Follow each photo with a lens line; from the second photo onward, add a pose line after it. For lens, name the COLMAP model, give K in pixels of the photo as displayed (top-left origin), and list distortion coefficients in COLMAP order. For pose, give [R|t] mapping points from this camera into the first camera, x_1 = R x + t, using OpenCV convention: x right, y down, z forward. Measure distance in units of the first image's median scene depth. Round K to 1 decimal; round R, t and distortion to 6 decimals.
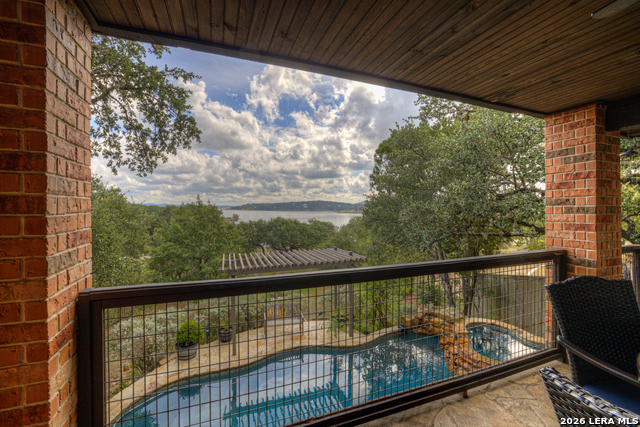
lens RADIAL K [[270.5, 0, 315.7], [0, 270.5, 205.4], [0, 0, 1]] dist [-0.037127, 0.013957]
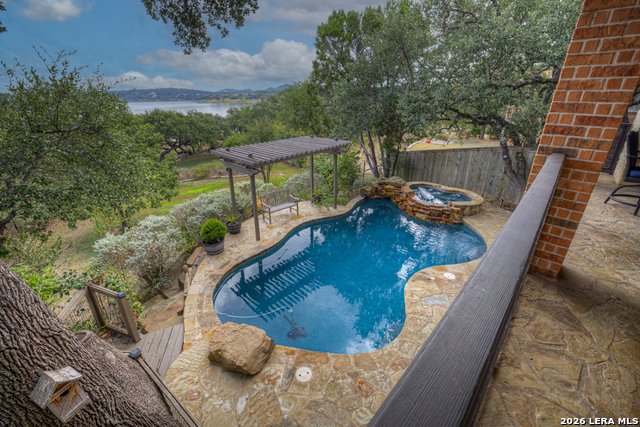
lens RADIAL K [[270.5, 0, 315.7], [0, 270.5, 205.4], [0, 0, 1]] dist [-0.037127, 0.013957]
pose [[0.896168, -0.168692, 0.410398, -0.432810], [-0.003016, 0.922575, 0.385806, -0.004350], [-0.443705, -0.346984, 0.826273, 0.016015]]
